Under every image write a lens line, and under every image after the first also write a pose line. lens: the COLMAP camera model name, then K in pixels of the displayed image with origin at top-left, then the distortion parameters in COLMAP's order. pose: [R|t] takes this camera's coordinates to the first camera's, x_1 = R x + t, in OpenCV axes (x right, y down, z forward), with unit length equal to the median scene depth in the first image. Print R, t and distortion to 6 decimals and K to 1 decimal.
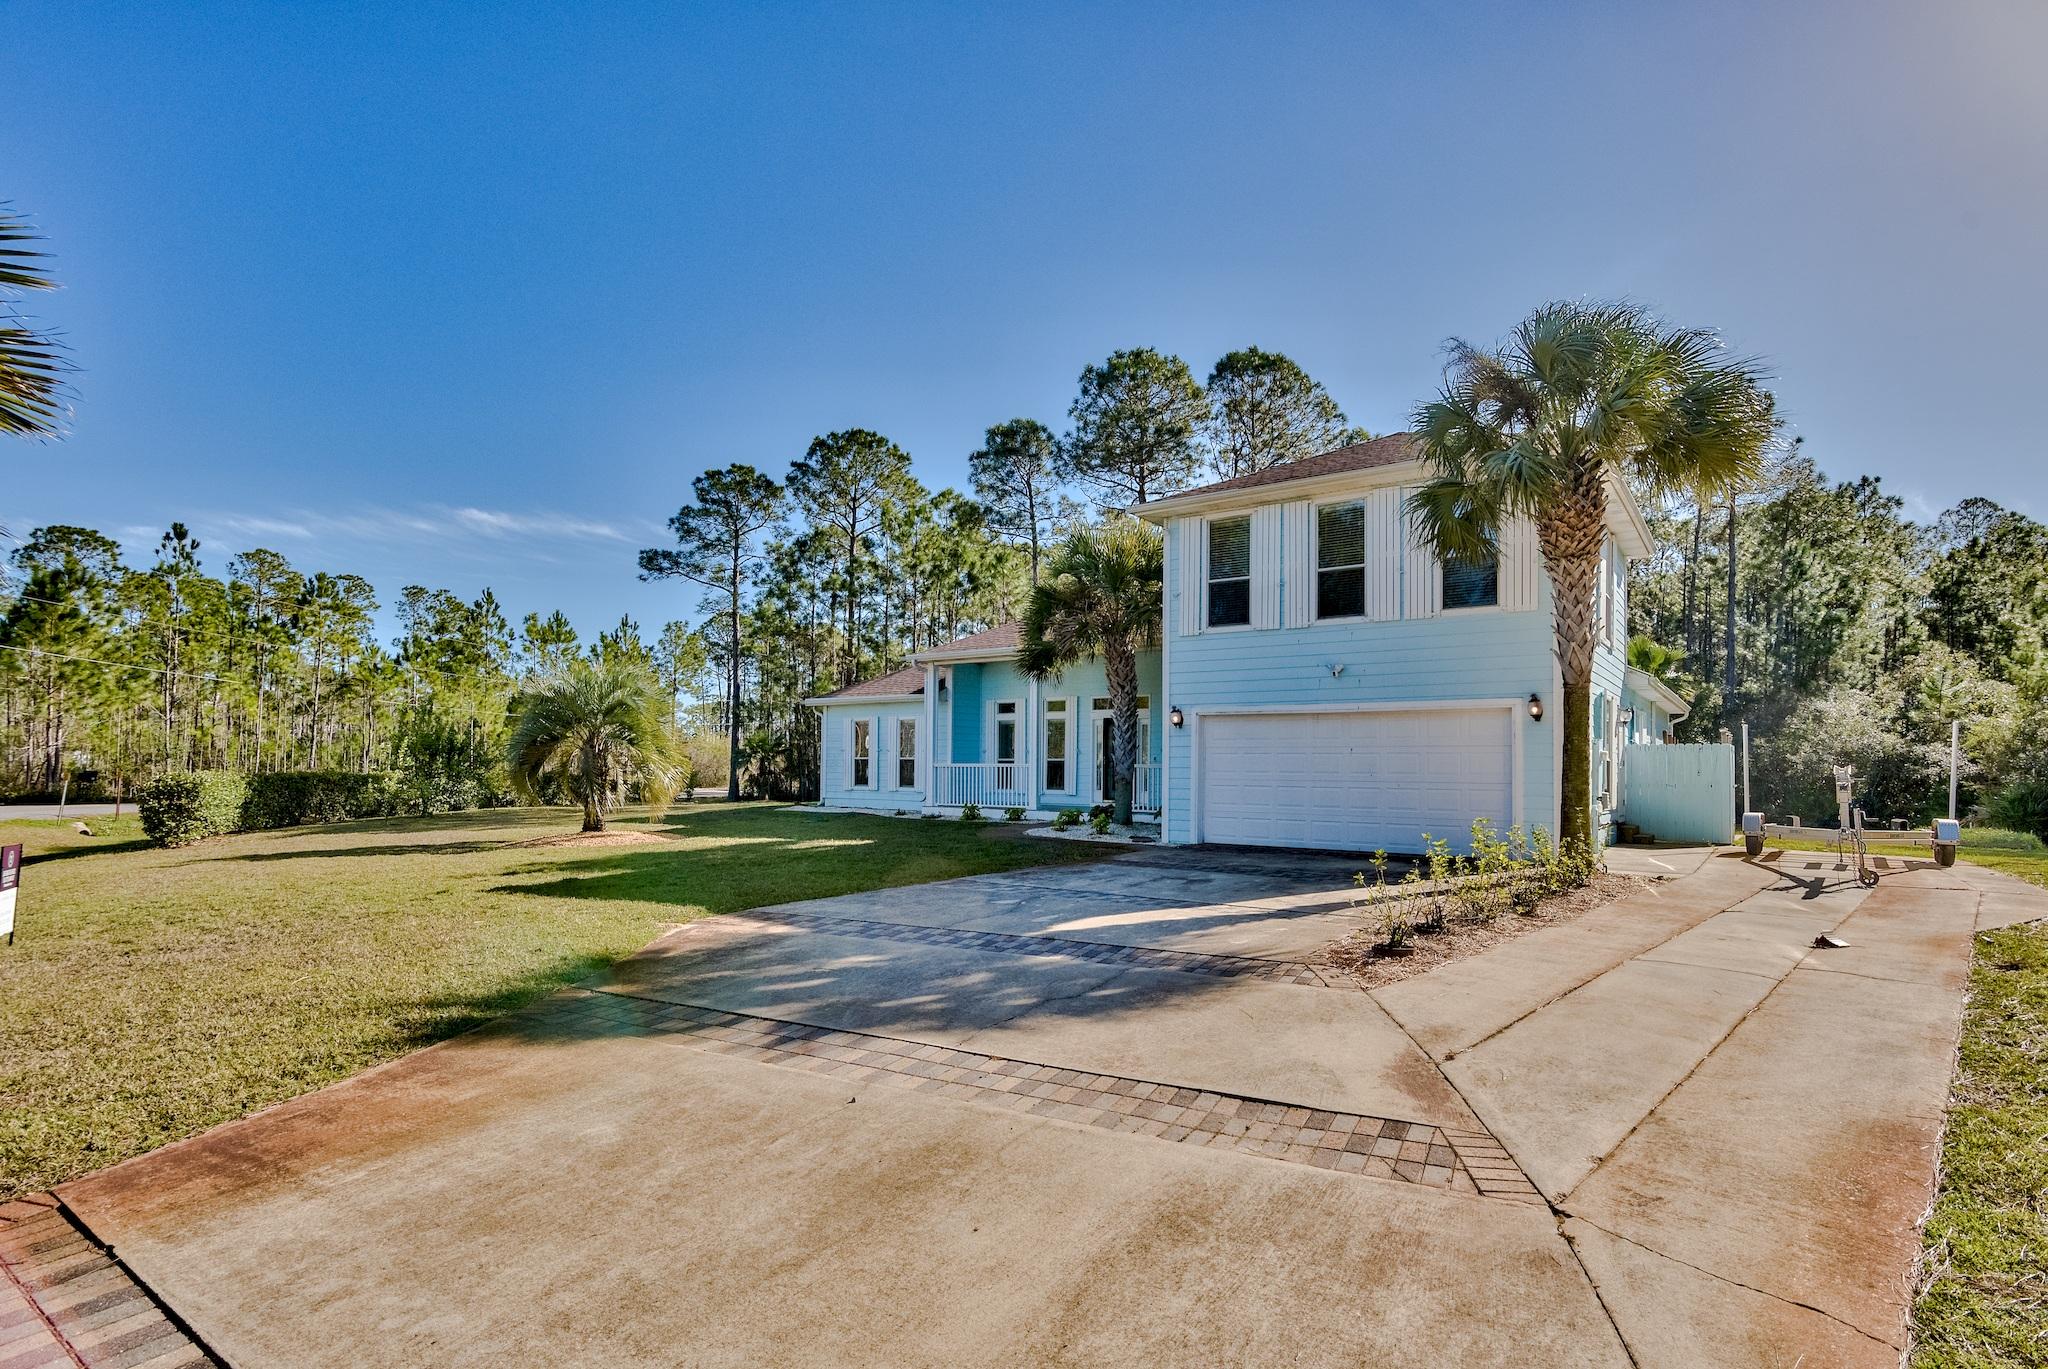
lens RADIAL K [[1028.1, 0, 1061.3], [0, 1028.1, 704.4], [0, 0, 1]] dist [-0.000471, -0.000259]
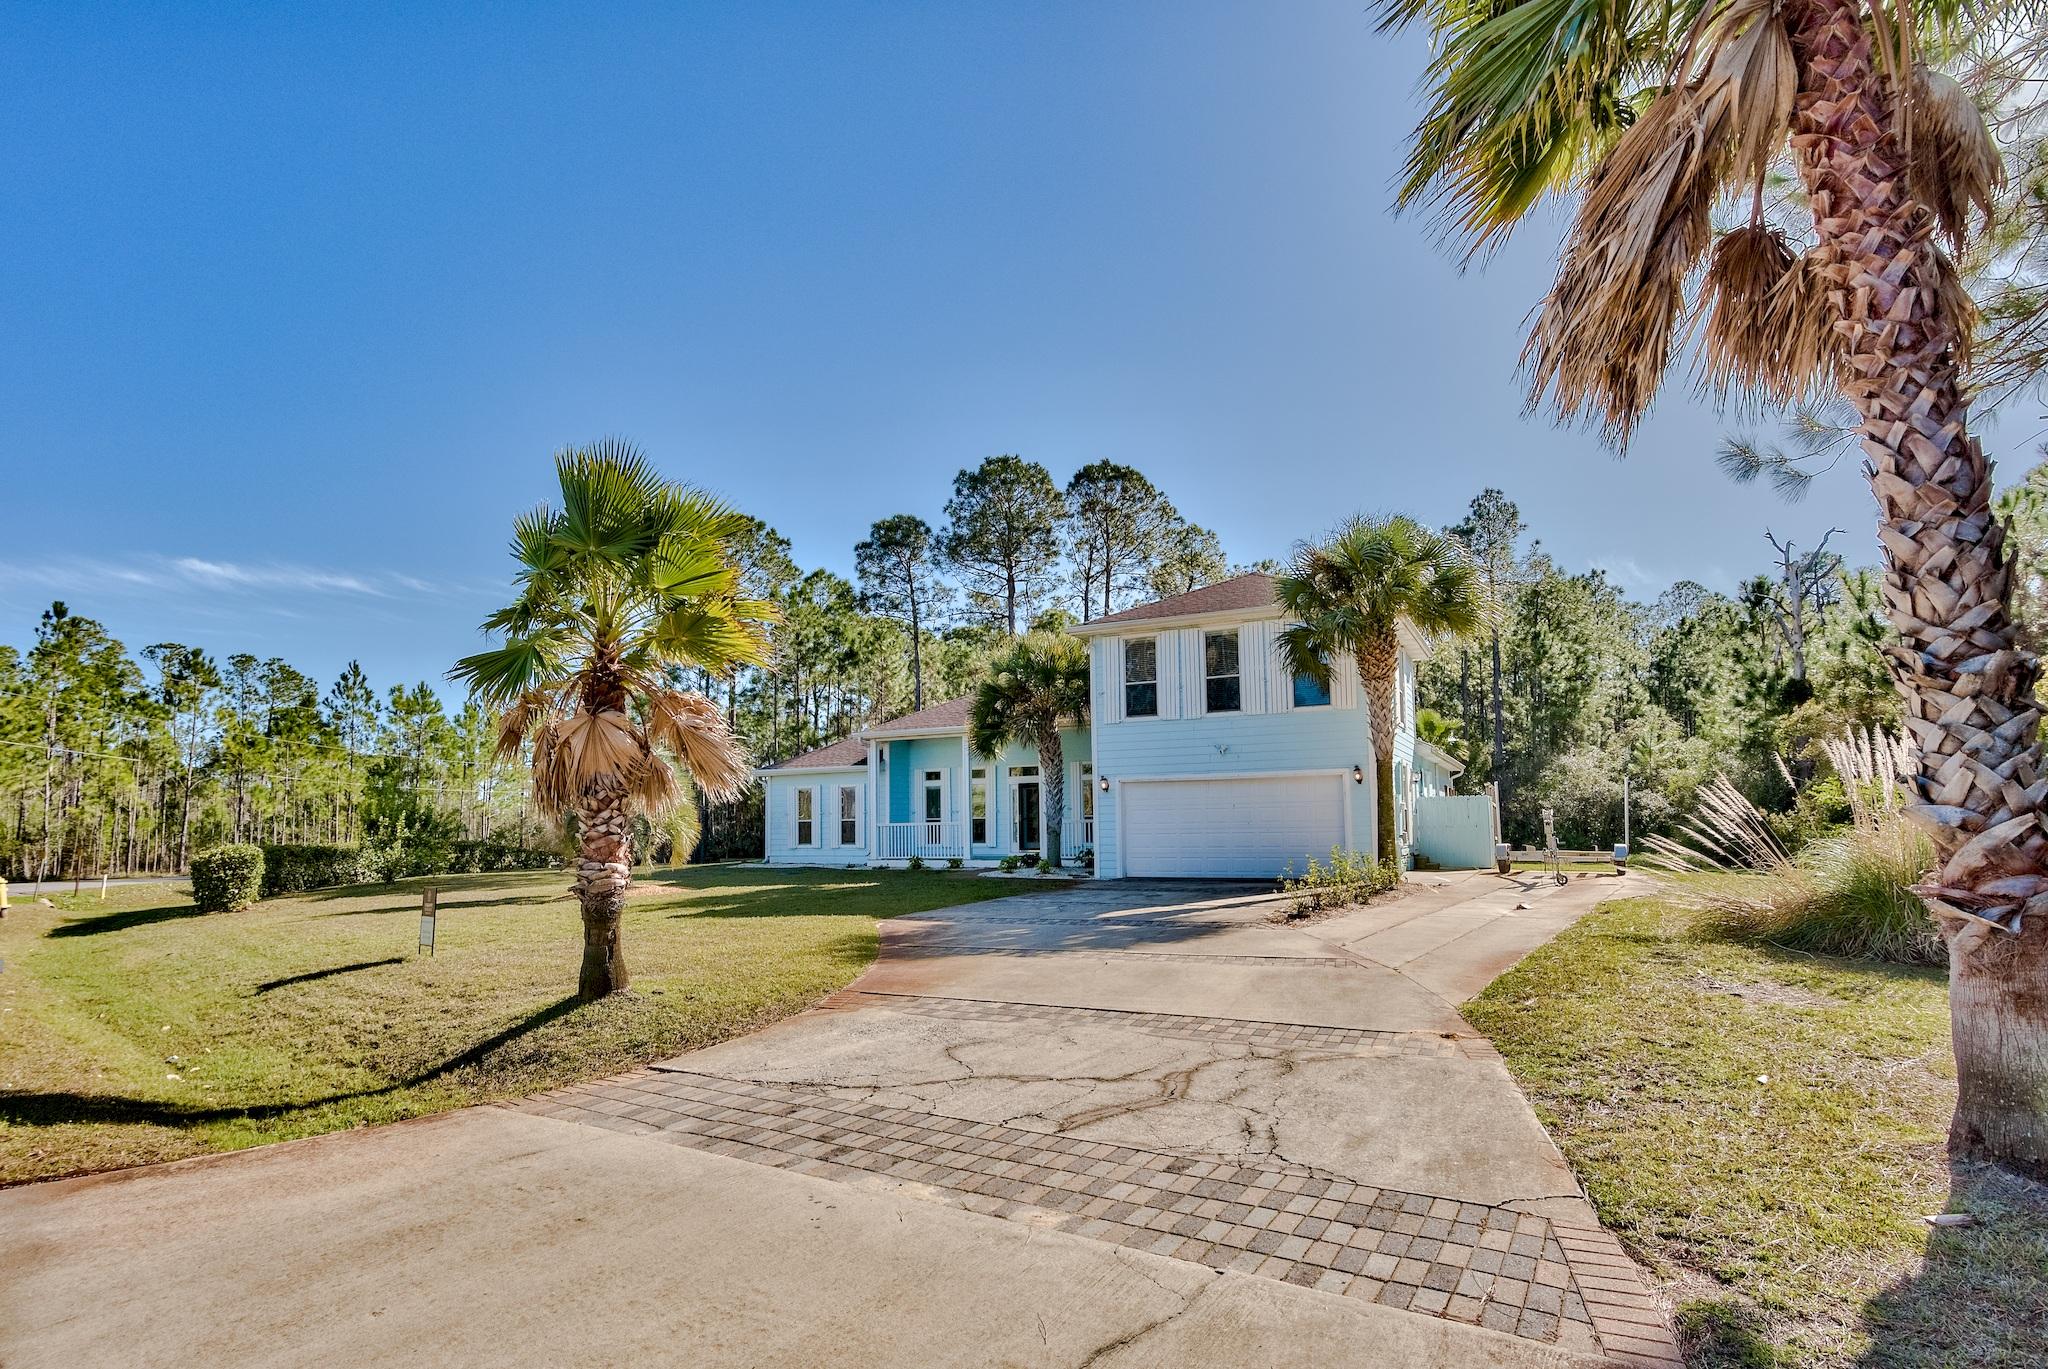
lens RADIAL K [[1028.1, 0, 1024.0], [0, 1028.1, 687.7], [0, 0, 1]] dist [-0.000471, -0.000259]
pose [[0.990663, -0.005127, 0.136235, -0.103917], [0.014978, 0.997337, -0.071378, -0.010985], [-0.135506, 0.072752, 0.988102, -0.195513]]
